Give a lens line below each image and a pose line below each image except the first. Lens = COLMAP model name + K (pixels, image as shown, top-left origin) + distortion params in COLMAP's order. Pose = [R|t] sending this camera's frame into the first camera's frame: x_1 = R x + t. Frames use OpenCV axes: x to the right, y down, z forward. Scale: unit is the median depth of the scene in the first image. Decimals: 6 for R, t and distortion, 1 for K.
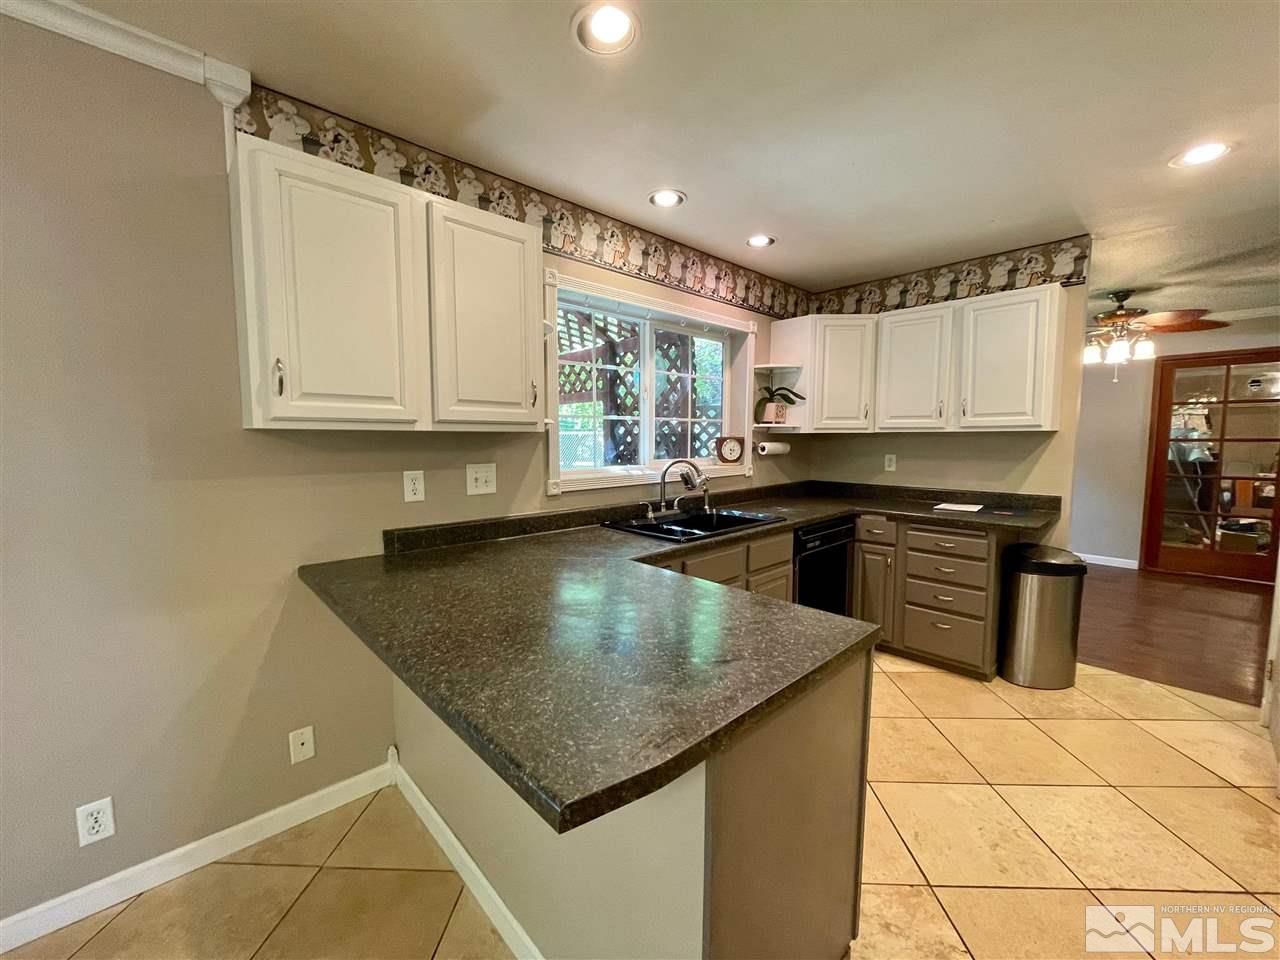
lens RADIAL K [[512.0, 0, 645.1], [0, 512.0, 473.6], [0, 0, 1]] dist [-0.000019, -0.000575]
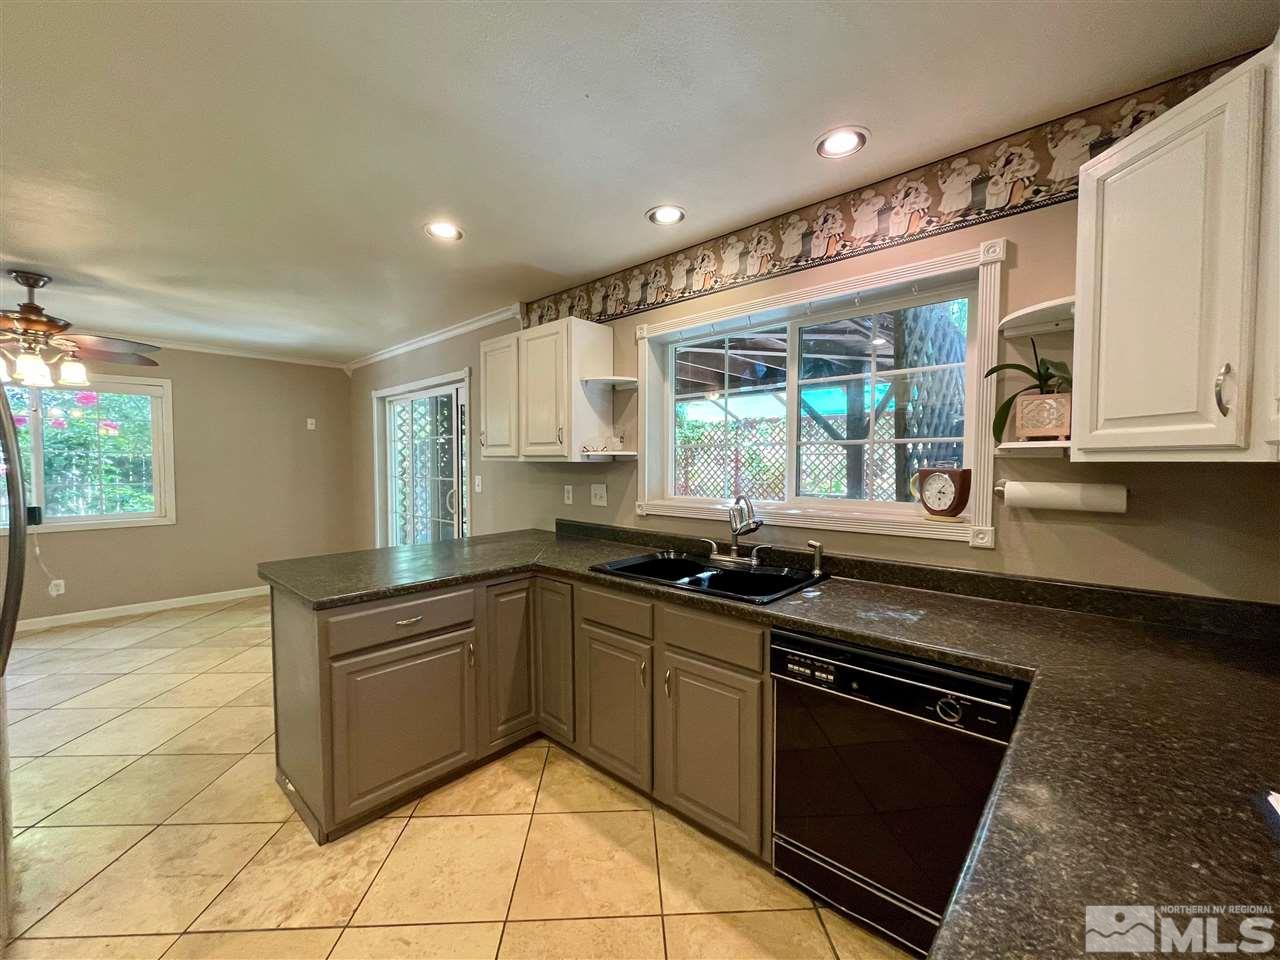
lens RADIAL K [[512.0, 0, 639.9], [0, 512.0, 484.4], [0, 0, 1]] dist [-0.000019, -0.000575]
pose [[0.071096, 0.035154, -0.996850, 0.784090], [-0.087150, 0.995776, 0.028901, -0.049485], [0.993655, 0.084820, 0.073860, 0.724346]]
